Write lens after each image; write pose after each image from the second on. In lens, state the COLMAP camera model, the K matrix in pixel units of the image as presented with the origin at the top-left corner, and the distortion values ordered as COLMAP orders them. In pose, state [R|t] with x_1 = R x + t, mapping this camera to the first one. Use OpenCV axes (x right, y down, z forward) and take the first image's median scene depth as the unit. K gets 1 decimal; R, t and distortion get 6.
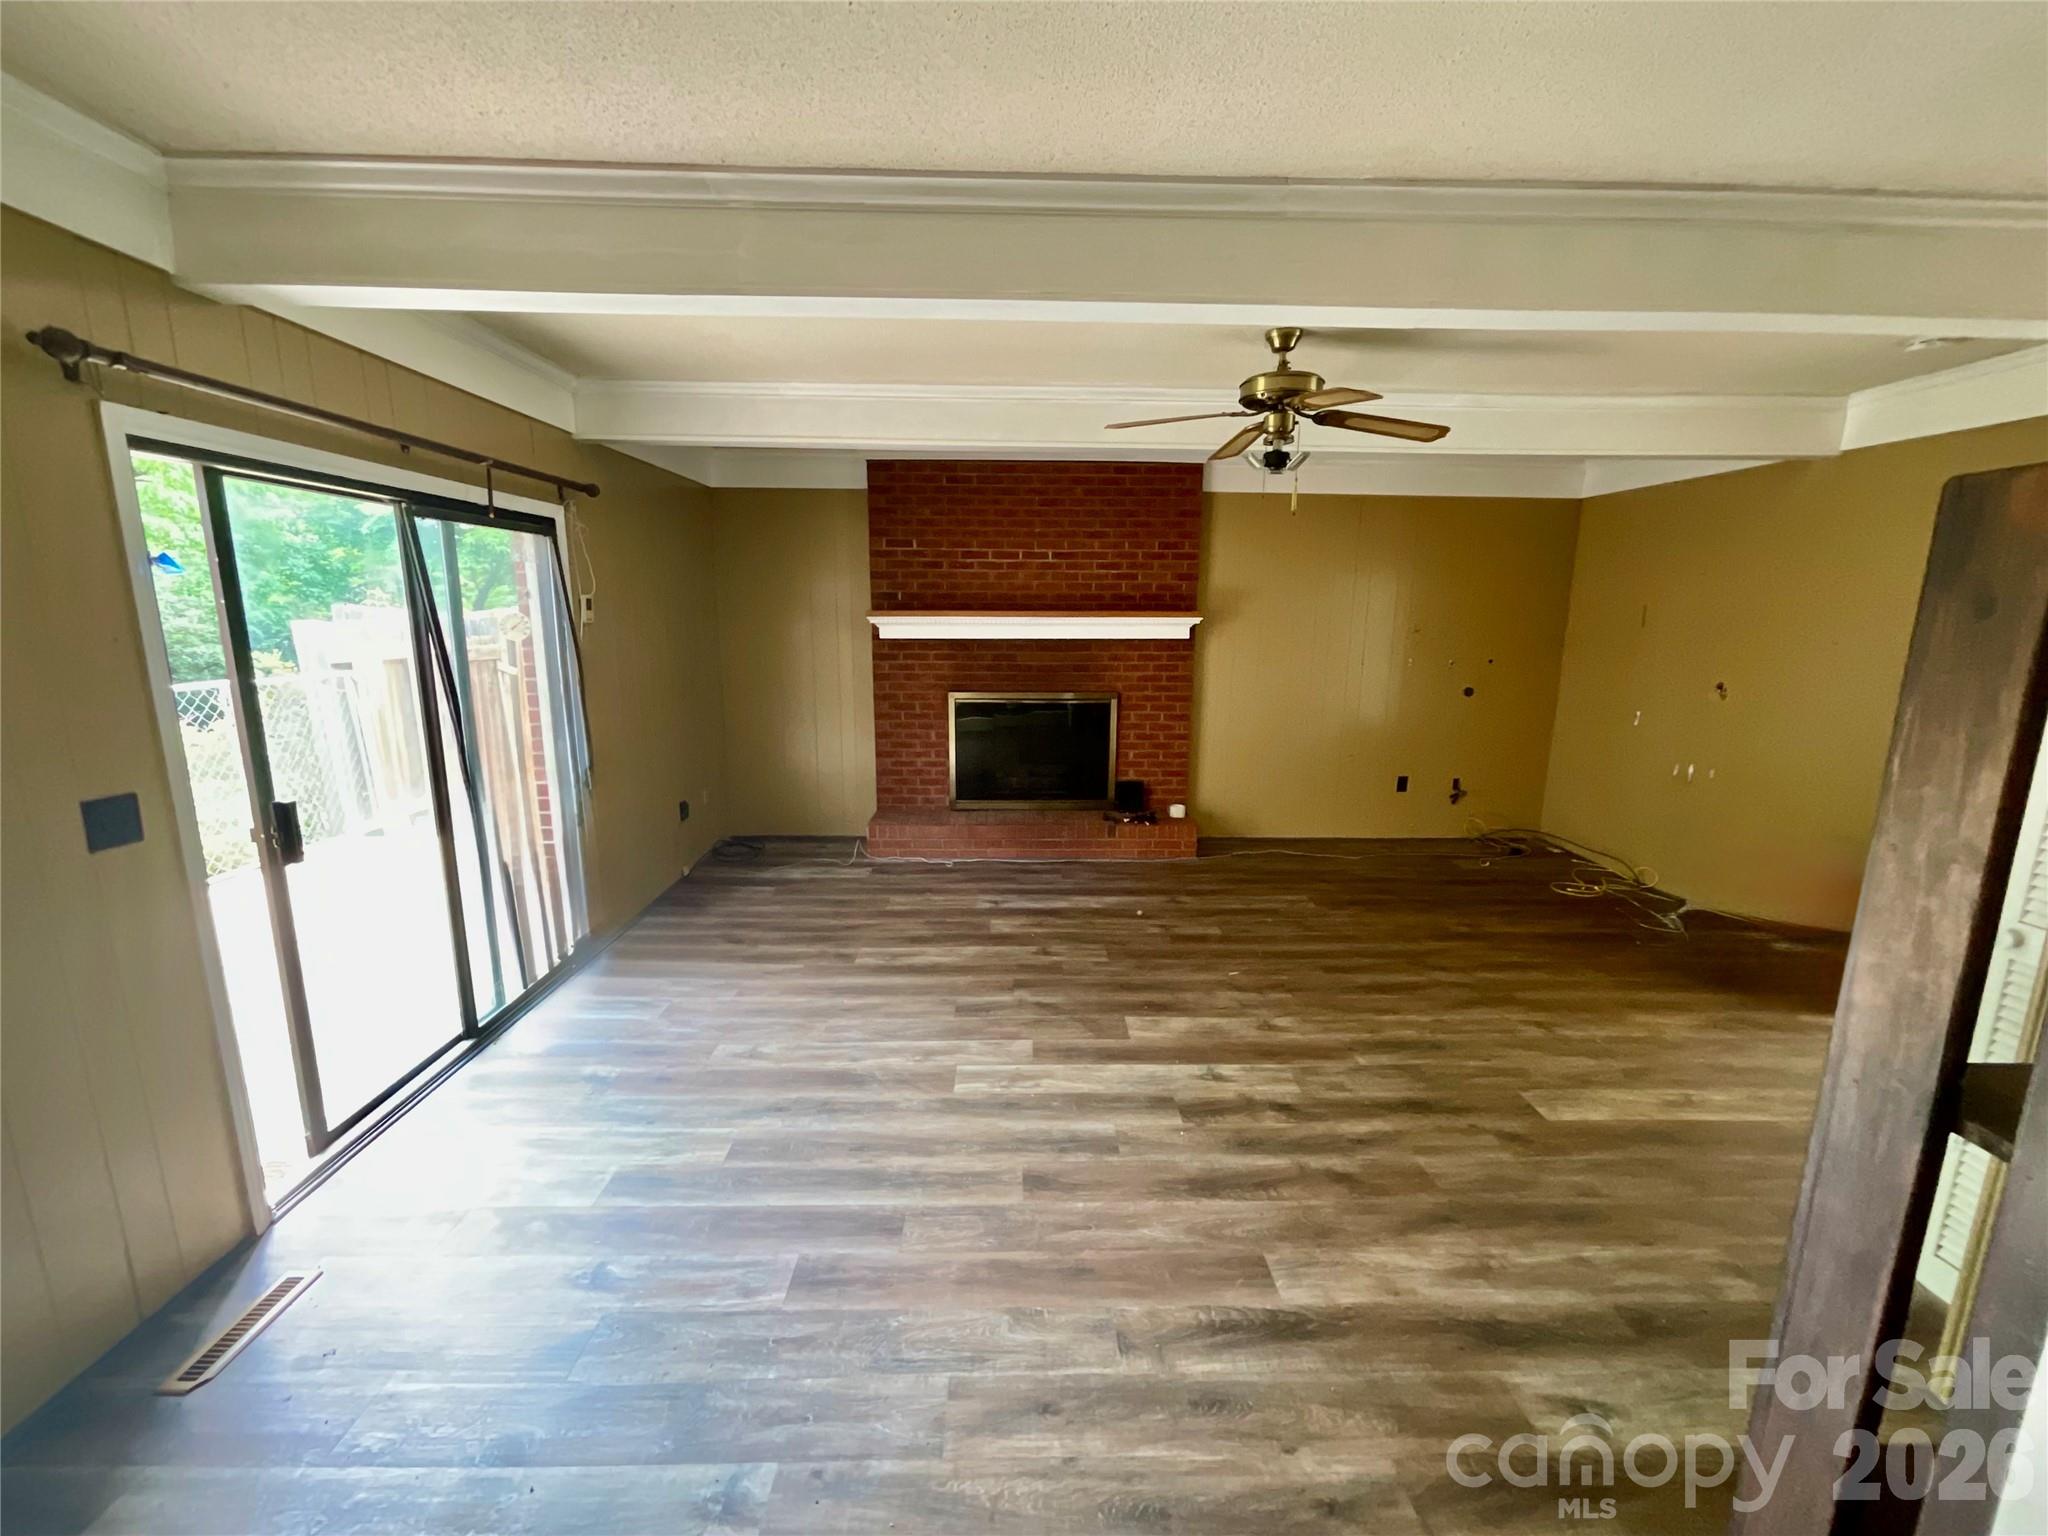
lens RADIAL K [[827.1, 0, 1024.0], [0, 827.1, 768.0], [0, 0, 1]] dist [0.000870, 0.000335]
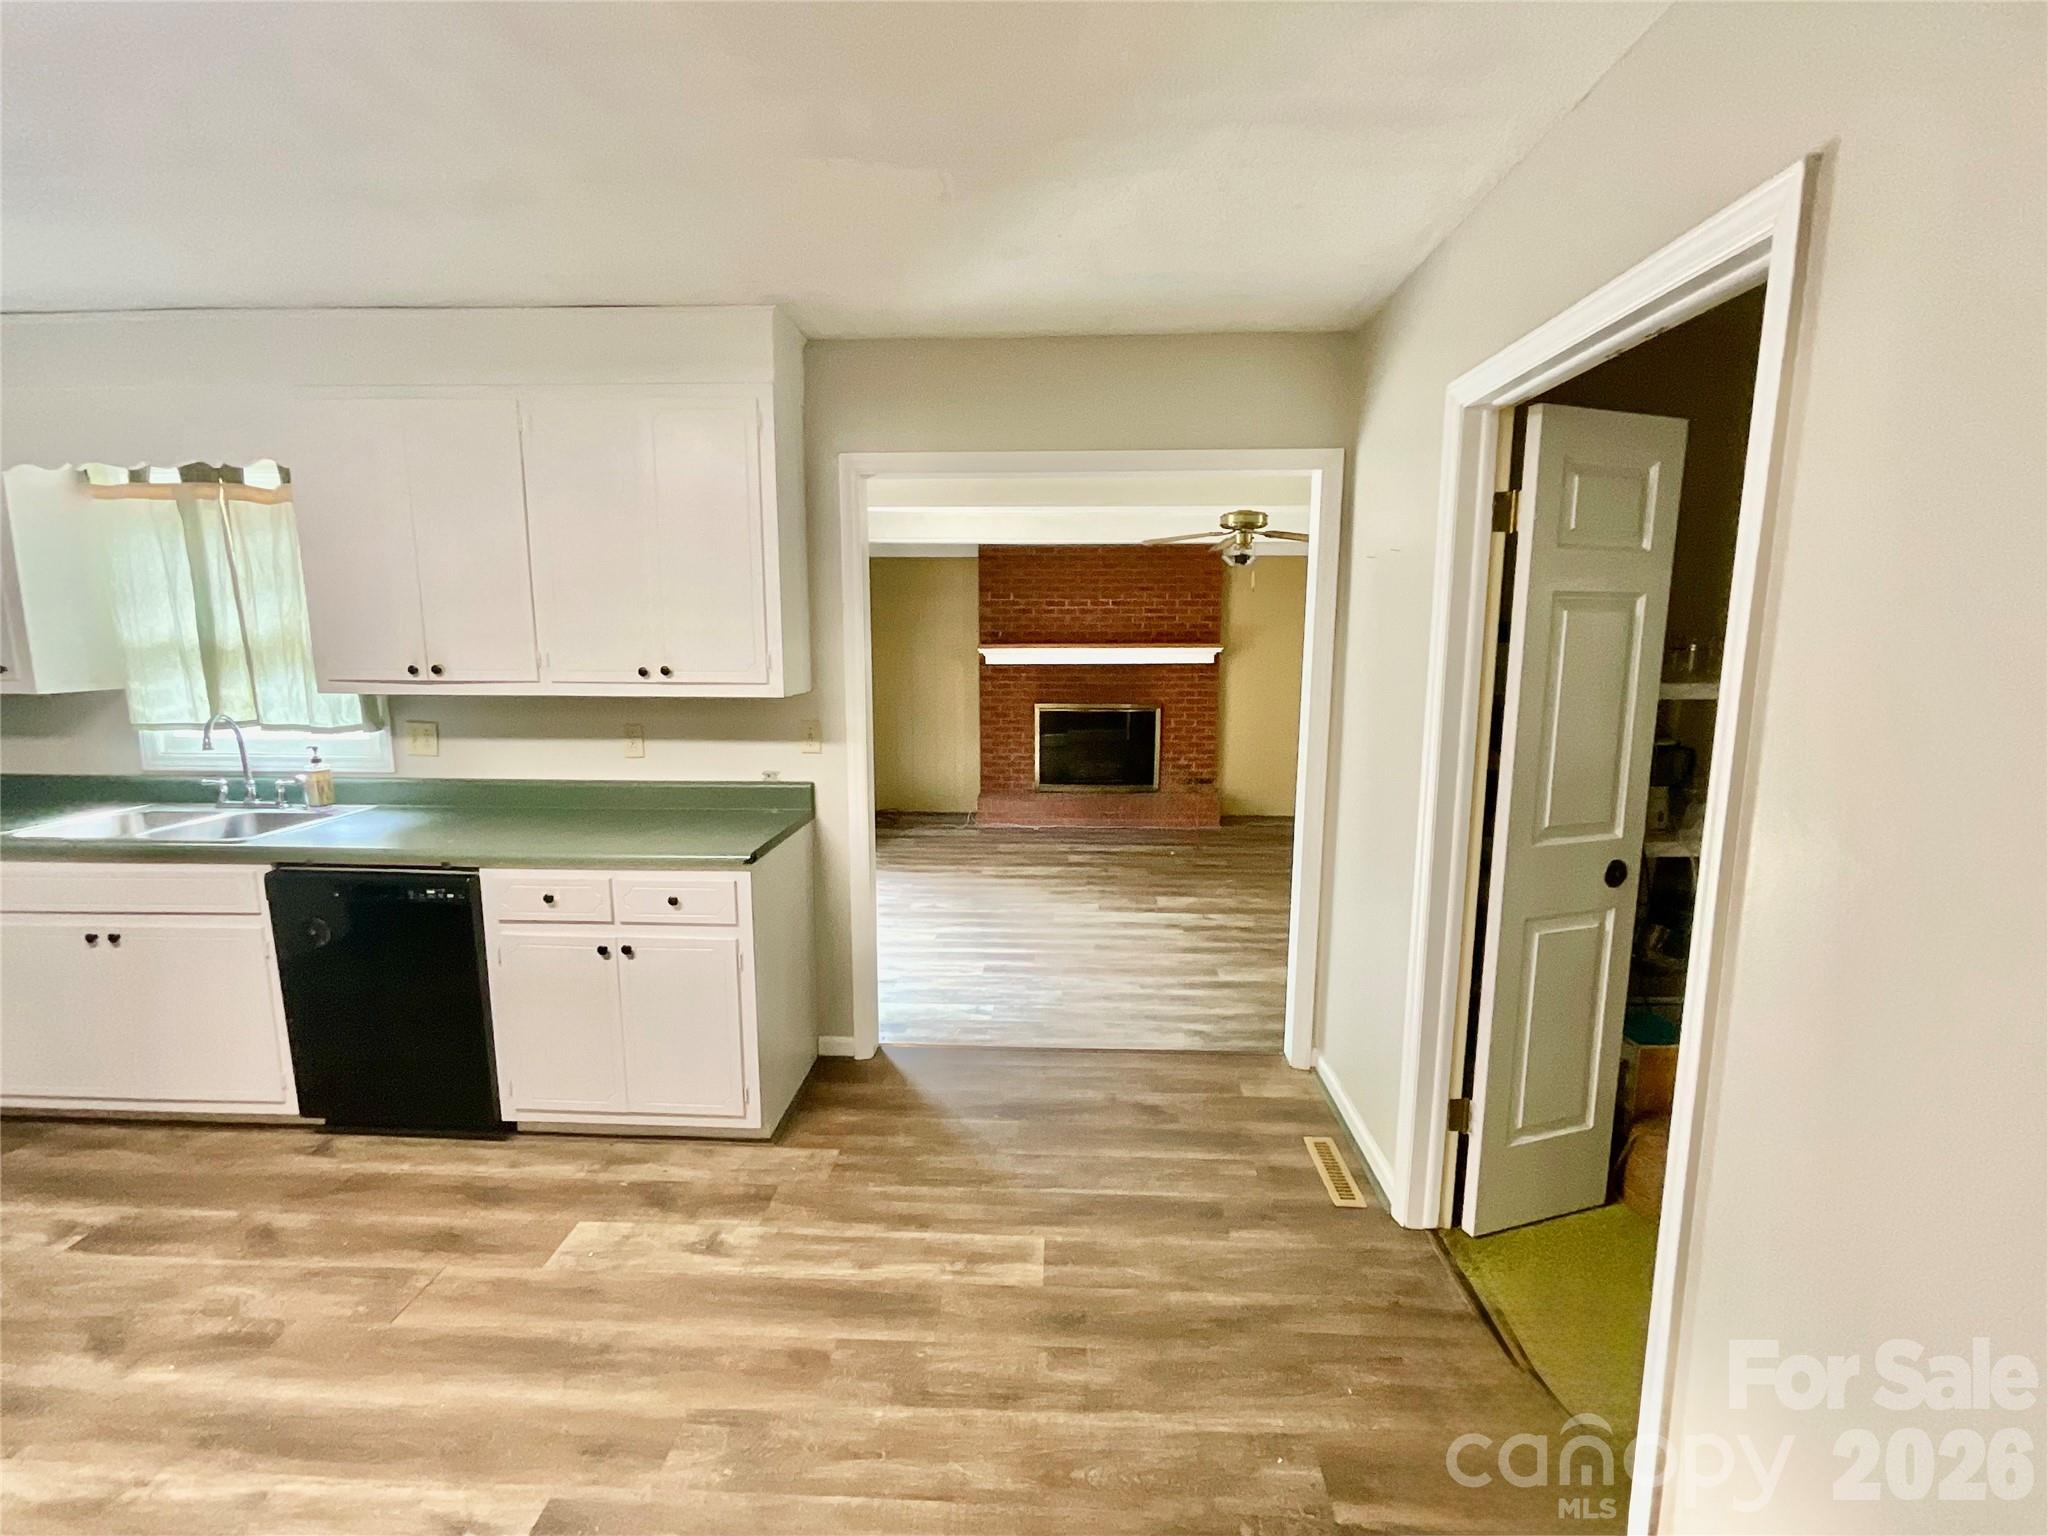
lens RADIAL K [[905.2, 0, 1027.1], [0, 905.2, 771.7], [0, 0, 1]] dist [-0.000623, 0.001019]
pose [[0.998077, 0.003119, -0.061901, -0.013533], [-0.005621, 0.999172, -0.040300, 0.087643], [0.061724, 0.040570, 0.997268, -0.527042]]
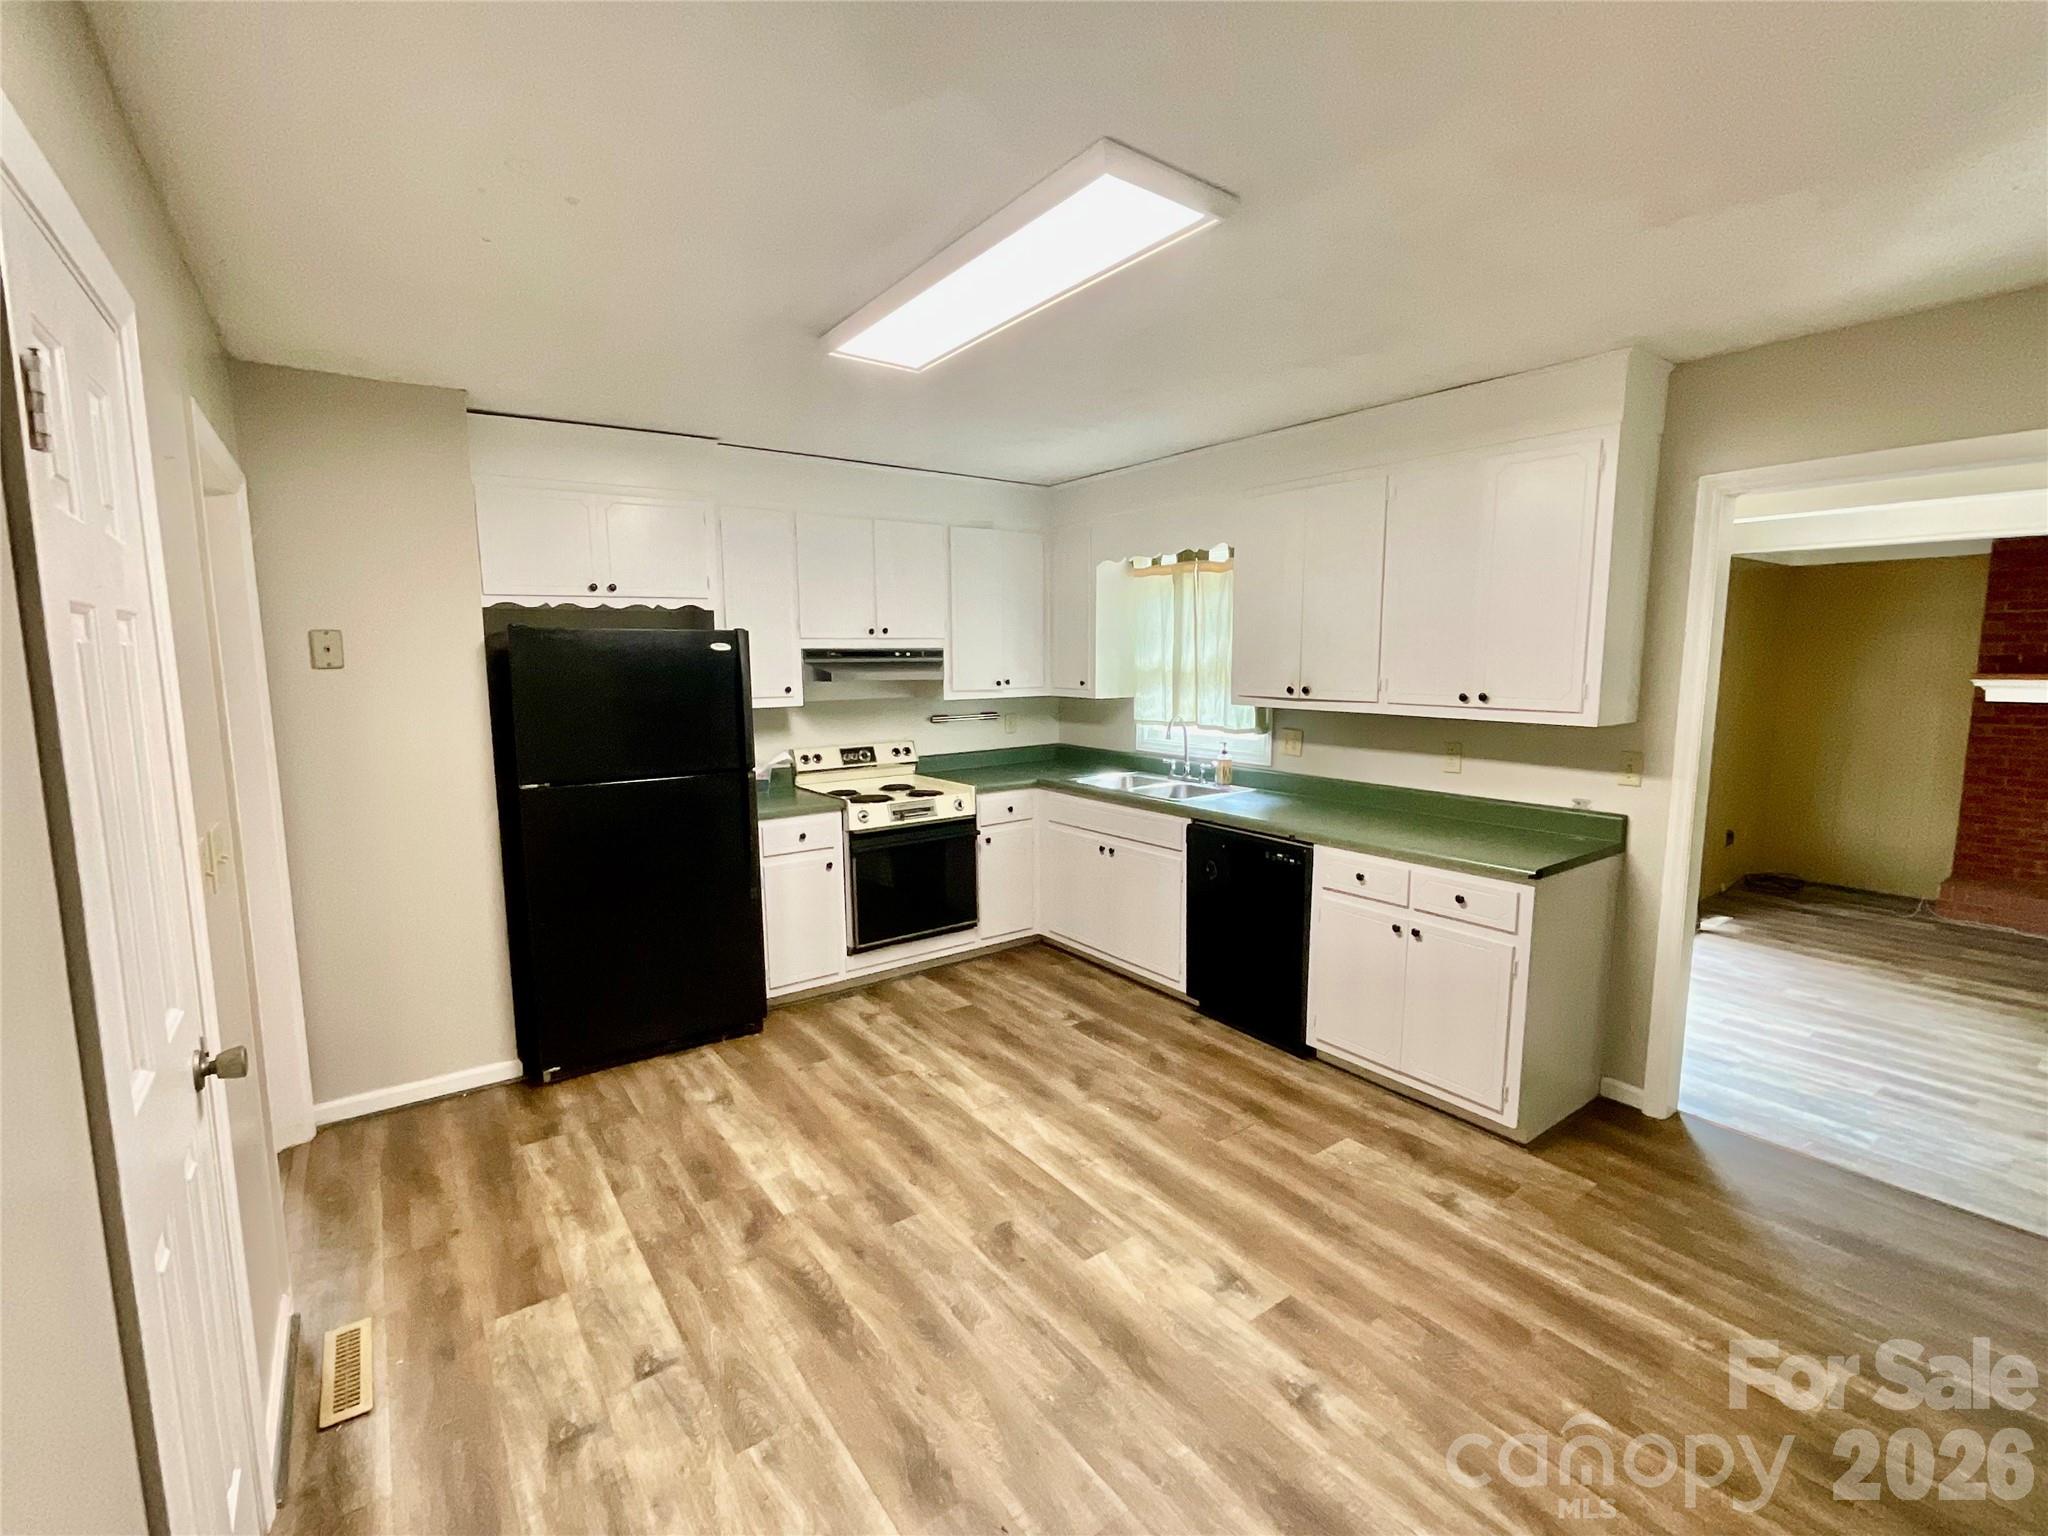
lens RADIAL K [[905.2, 0, 1027.1], [0, 905.2, 771.7], [0, 0, 1]] dist [-0.000623, 0.001019]
pose [[0.577289, 0.094403, -0.811065, 0.055735], [-0.149411, 0.988737, 0.008737, 0.096372], [0.802754, 0.116138, 0.584891, -0.594855]]
